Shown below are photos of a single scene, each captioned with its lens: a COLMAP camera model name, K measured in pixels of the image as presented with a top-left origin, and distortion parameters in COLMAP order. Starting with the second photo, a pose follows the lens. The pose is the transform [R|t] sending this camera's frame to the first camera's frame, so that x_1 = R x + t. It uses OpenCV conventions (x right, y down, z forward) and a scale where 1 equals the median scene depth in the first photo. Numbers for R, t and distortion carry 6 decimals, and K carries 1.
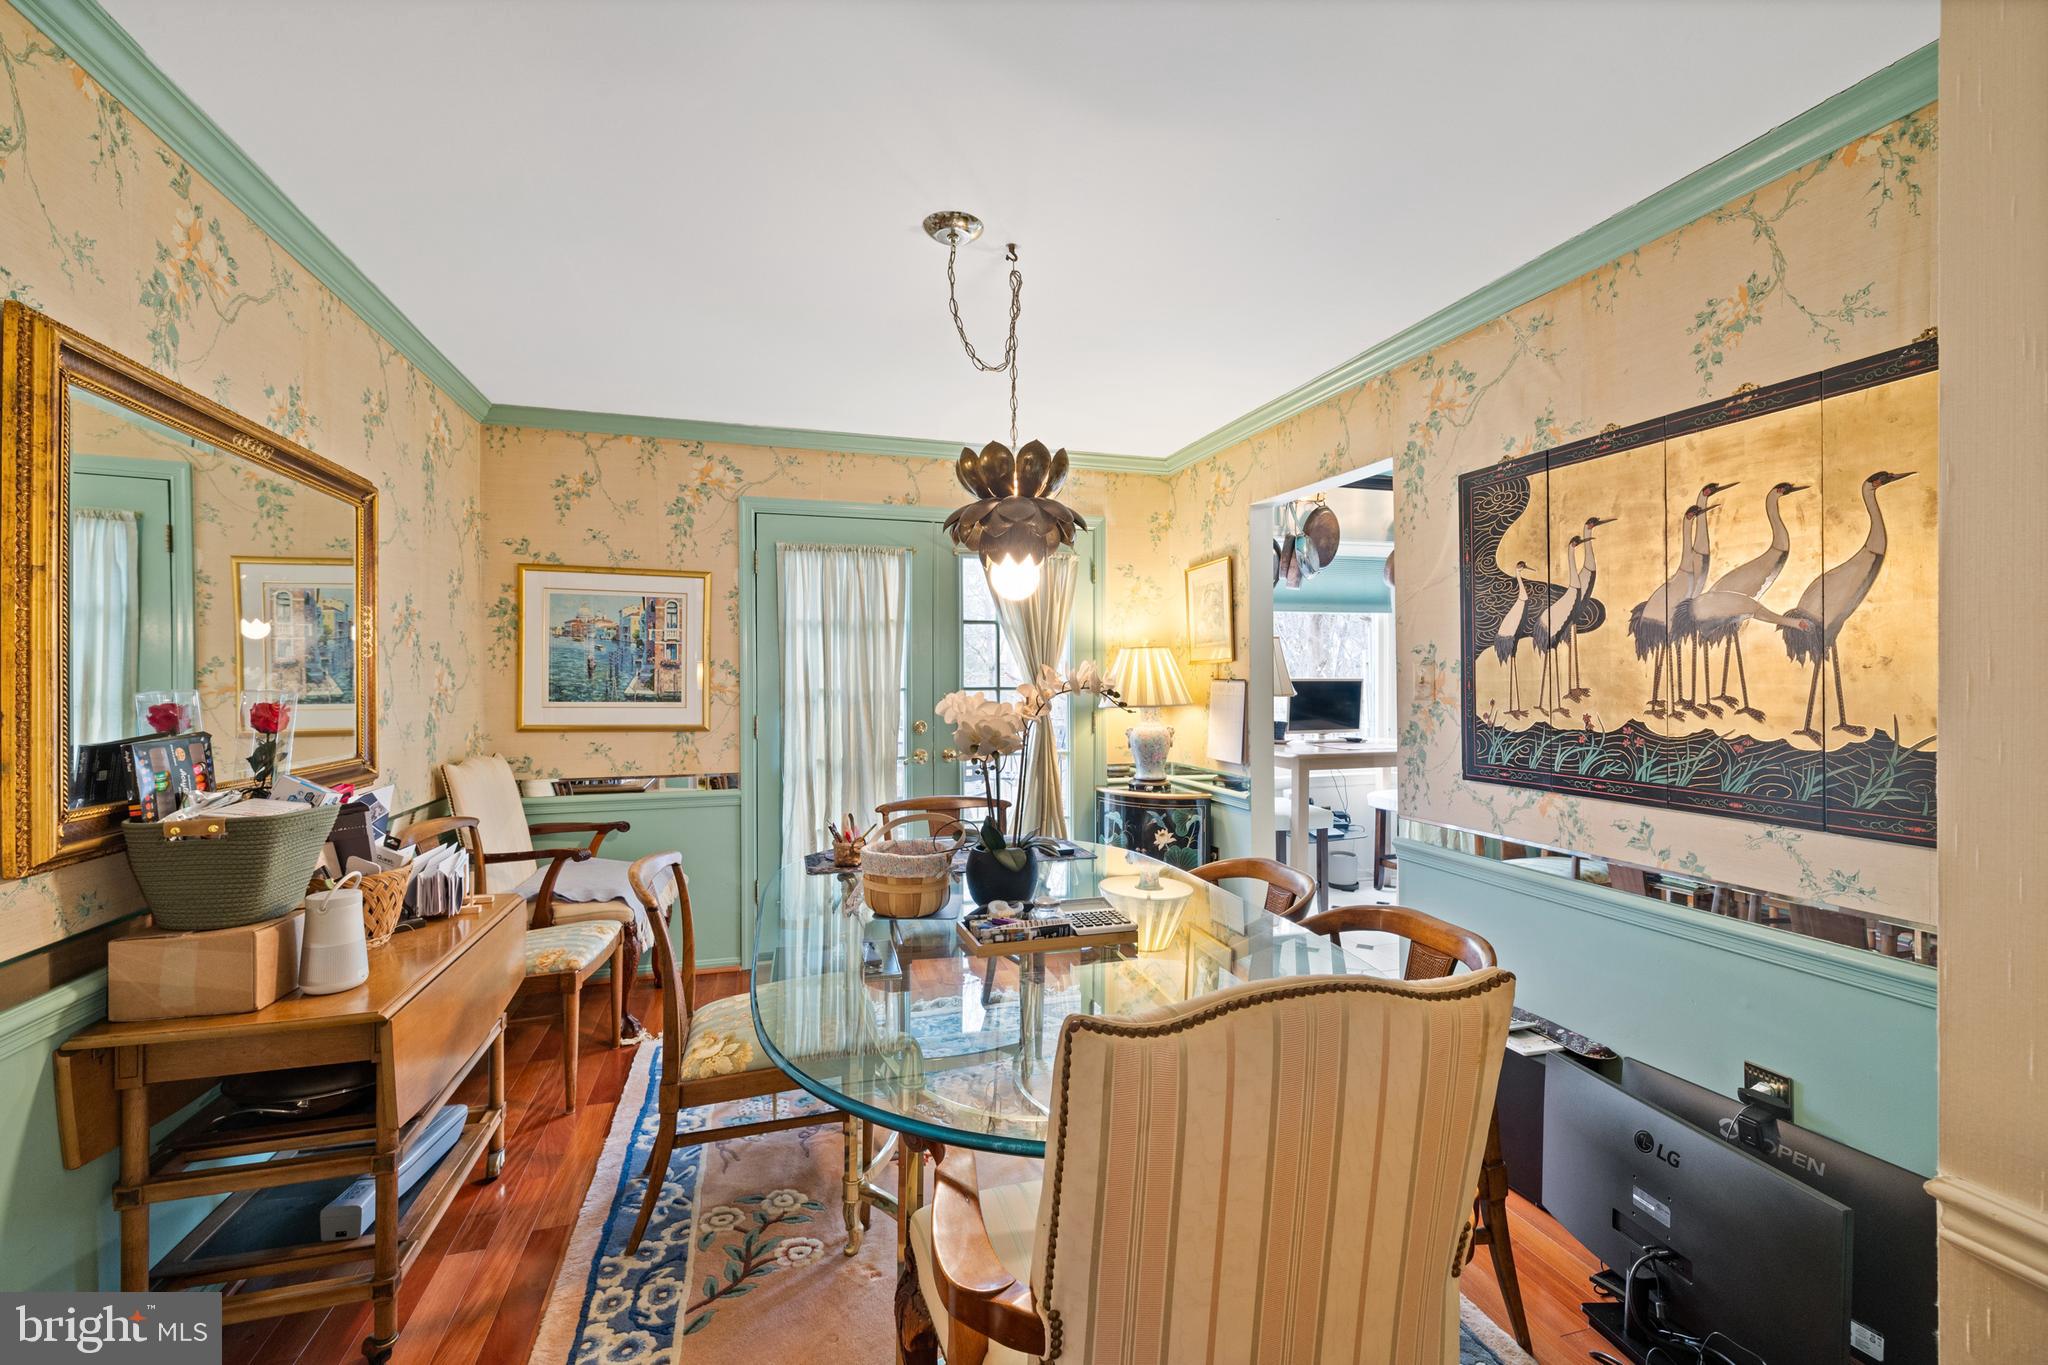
lens RADIAL K [[883.6, 0, 1029.0], [0, 883.6, 674.8], [0, 0, 1]] dist [0.004850, 0.000216]
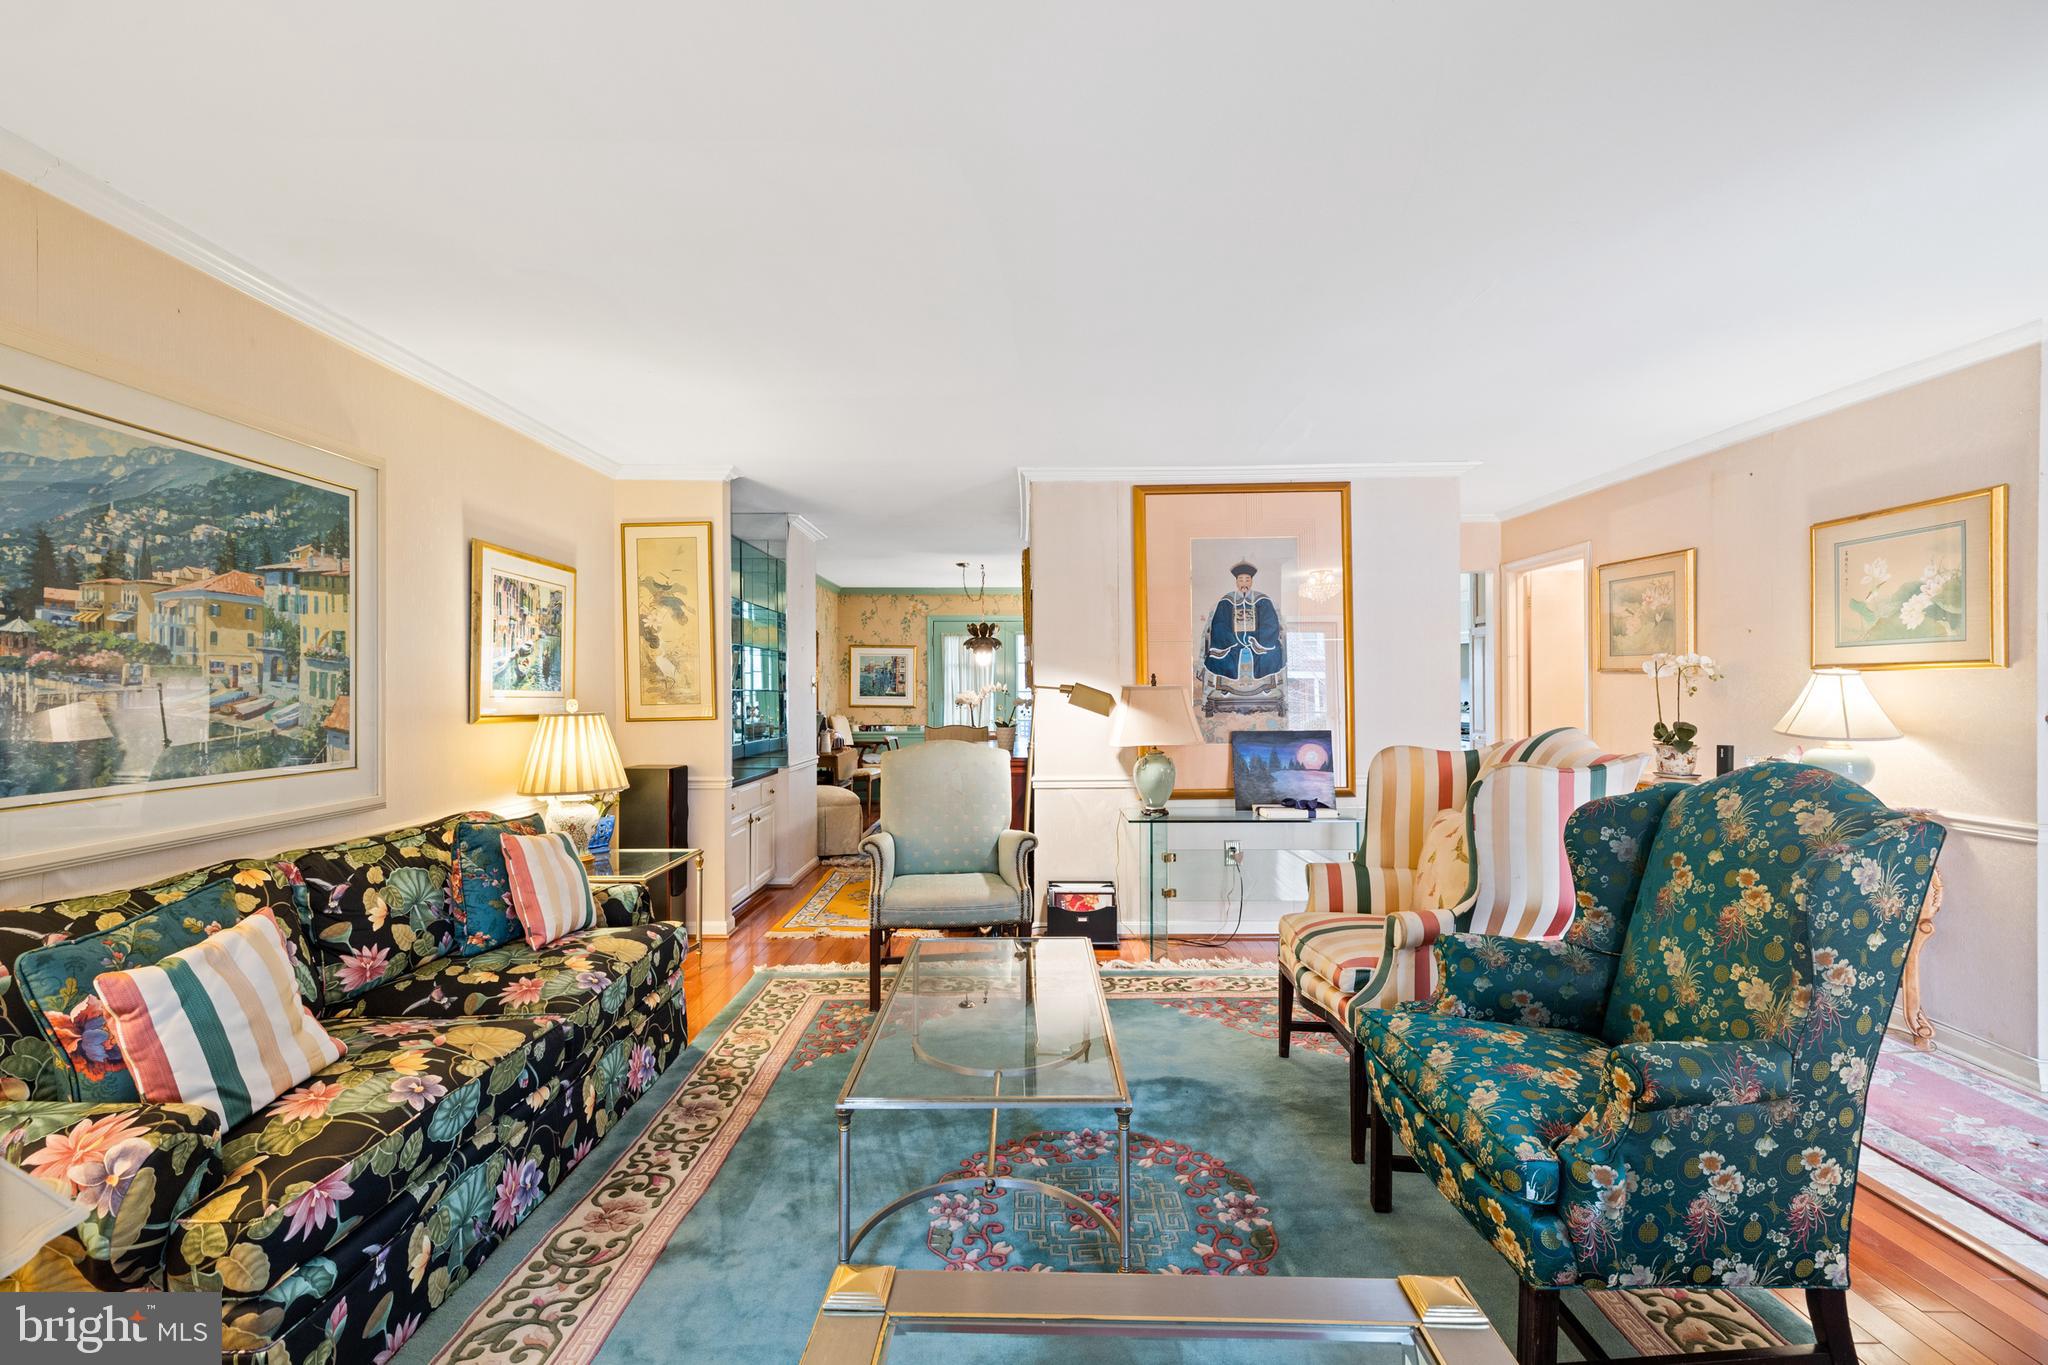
lens RADIAL K [[893.7, 0, 1027.7], [0, 893.7, 685.9], [0, 0, 1]] dist [0.007255, 0.000172]
pose [[0.959160, 0.000489, -0.282863, 0.718411], [-0.001043, 0.999998, -0.001808, 0.004266], [0.282861, 0.002029, 0.959159, -1.467072]]
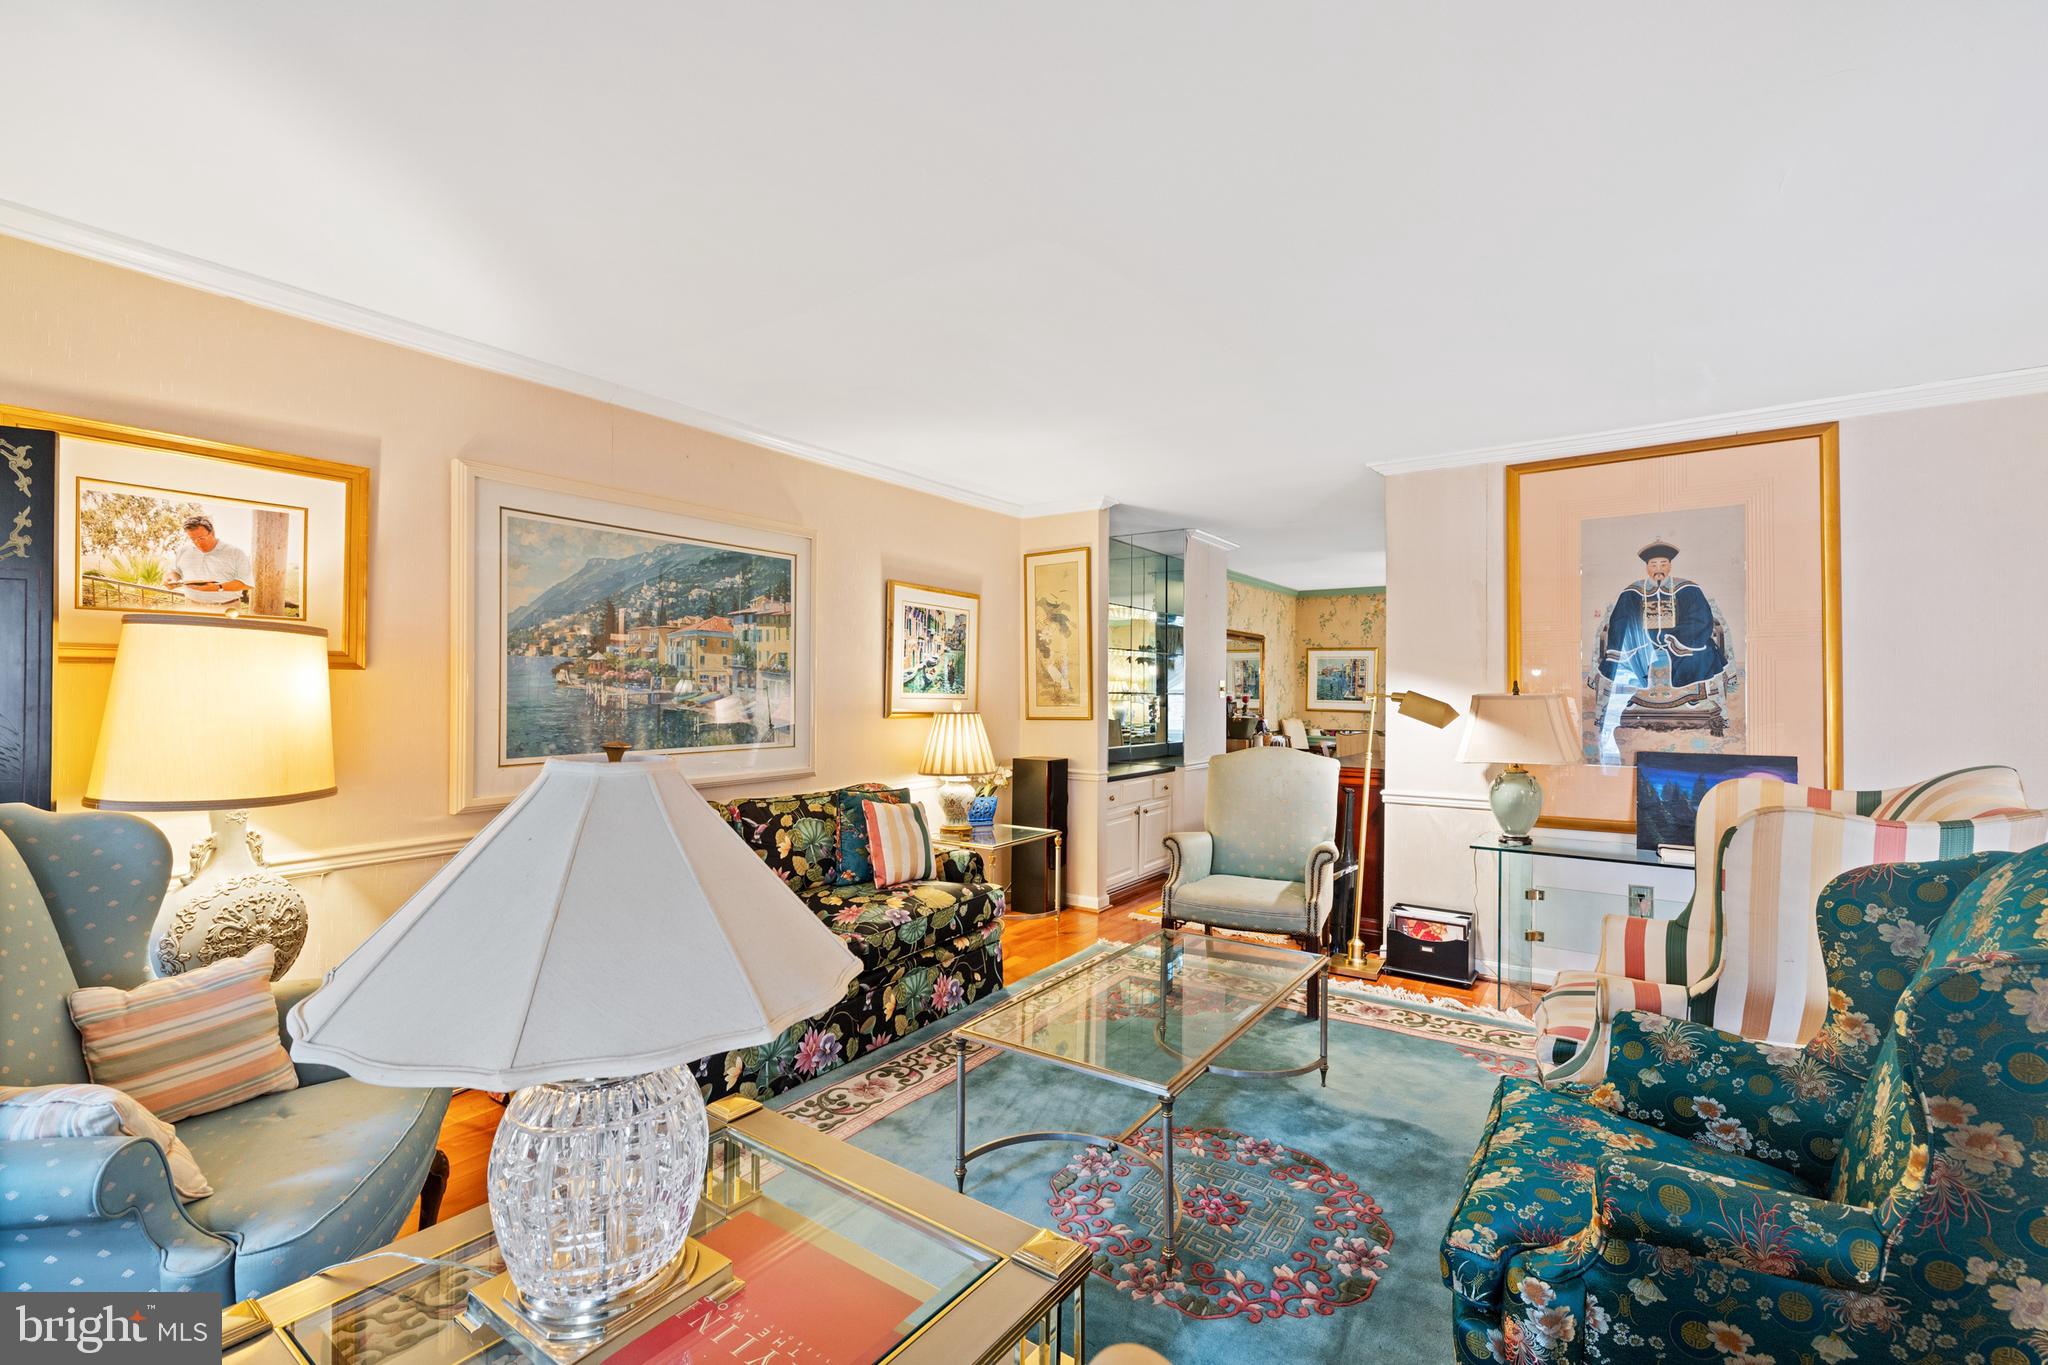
lens RADIAL K [[893.7, 0, 1027.7], [0, 893.7, 685.9], [0, 0, 1]] dist [0.007255, 0.000172]
pose [[0.633702, 0.005033, -0.773561, 0.983583], [-0.007993, 0.999968, -0.000042, -0.003820], [0.773536, 0.006210, 0.633722, -1.374383]]
